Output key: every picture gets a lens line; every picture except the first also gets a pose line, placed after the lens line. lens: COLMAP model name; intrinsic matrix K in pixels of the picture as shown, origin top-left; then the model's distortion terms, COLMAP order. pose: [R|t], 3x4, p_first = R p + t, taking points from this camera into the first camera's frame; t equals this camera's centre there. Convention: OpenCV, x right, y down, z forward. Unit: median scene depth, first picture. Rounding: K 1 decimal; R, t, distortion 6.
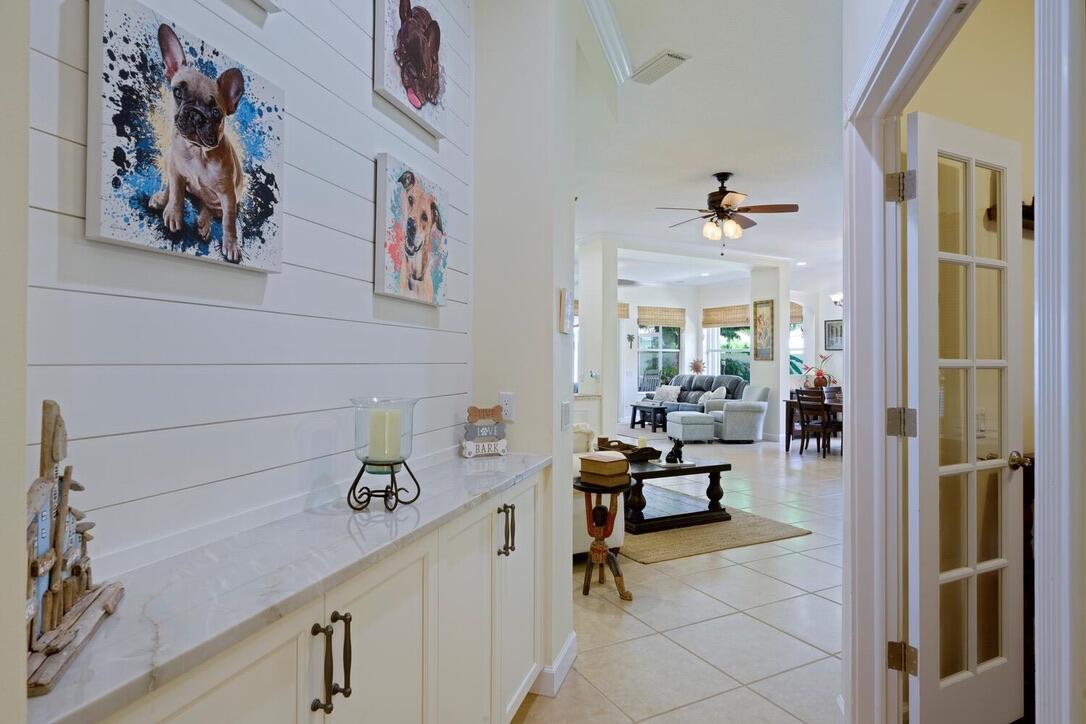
lens RADIAL K [[551.0, 0, 544.8], [0, 551.0, 352.7], [0, 0, 1]] dist [-0.000317, 0.000219]
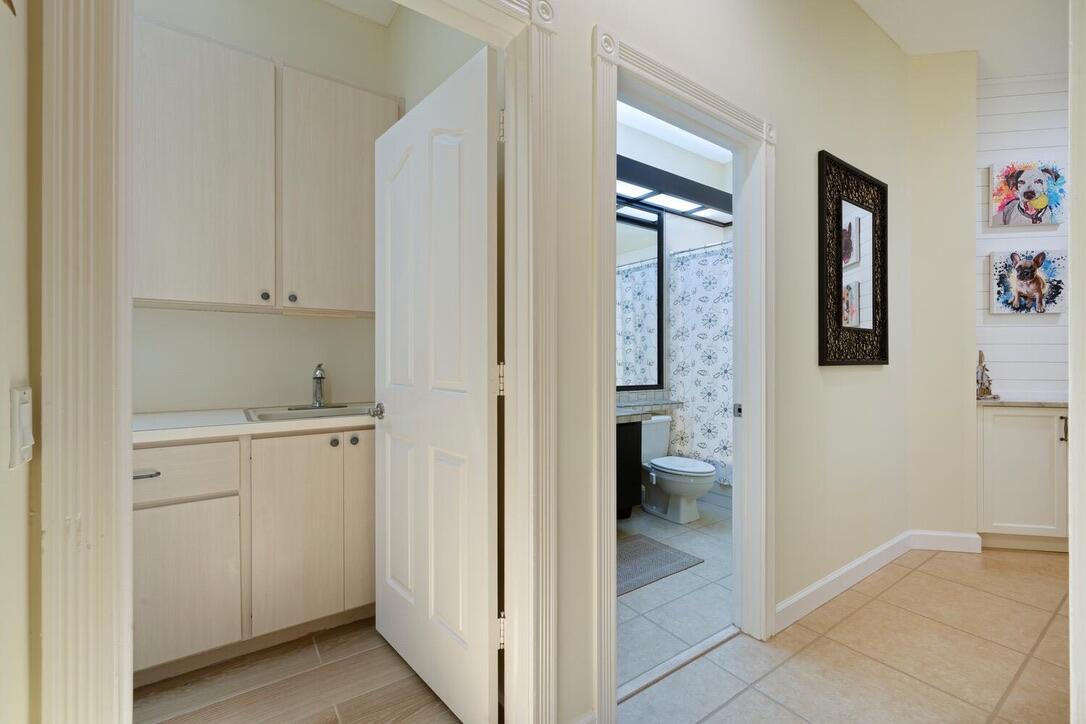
lens RADIAL K [[428.2, 0, 538.8], [0, 428.2, 355.0], [0, 0, 1]] dist [-0.001238, -0.000346]
pose [[0.024336, -0.002720, -0.999700, 1.959097], [0.007340, 0.999970, -0.002542, 0.074104], [0.999677, -0.007276, 0.024355, -2.108813]]
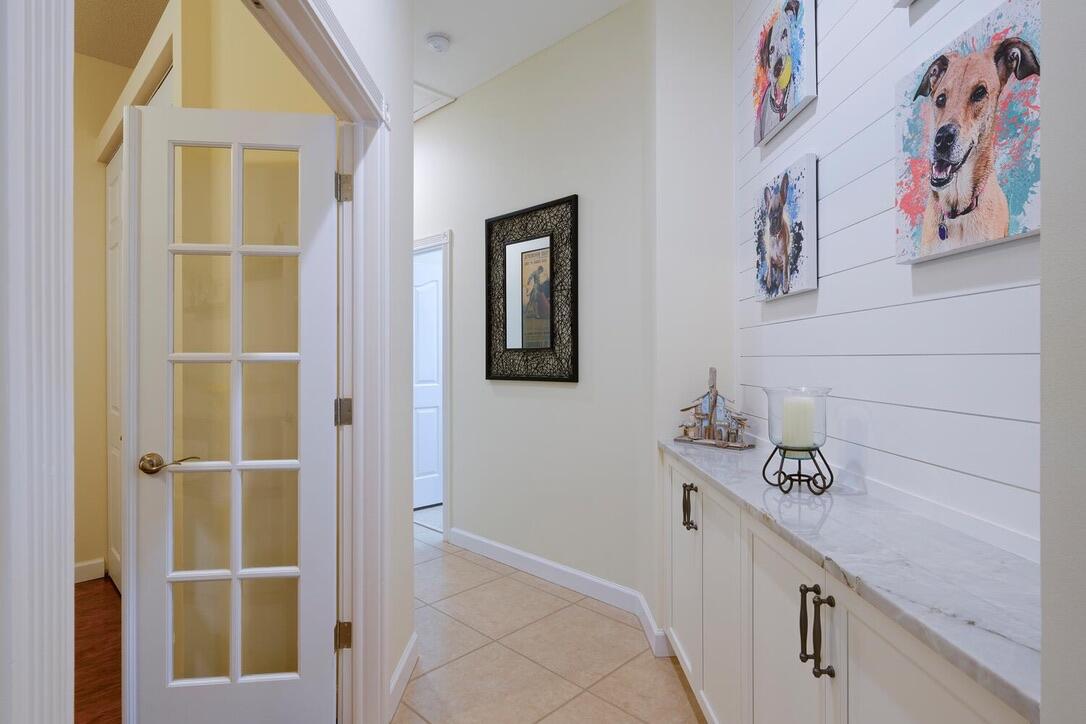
lens RADIAL K [[445.0, 0, 544.8], [0, 445.0, 360.9], [0, 0, 1]] dist [-0.001482, -0.000125]
pose [[-0.940867, 0.004546, -0.338747, 0.578896], [0.008773, 0.999902, -0.010946, 0.046107], [0.338664, -0.013270, -0.940814, 2.080725]]
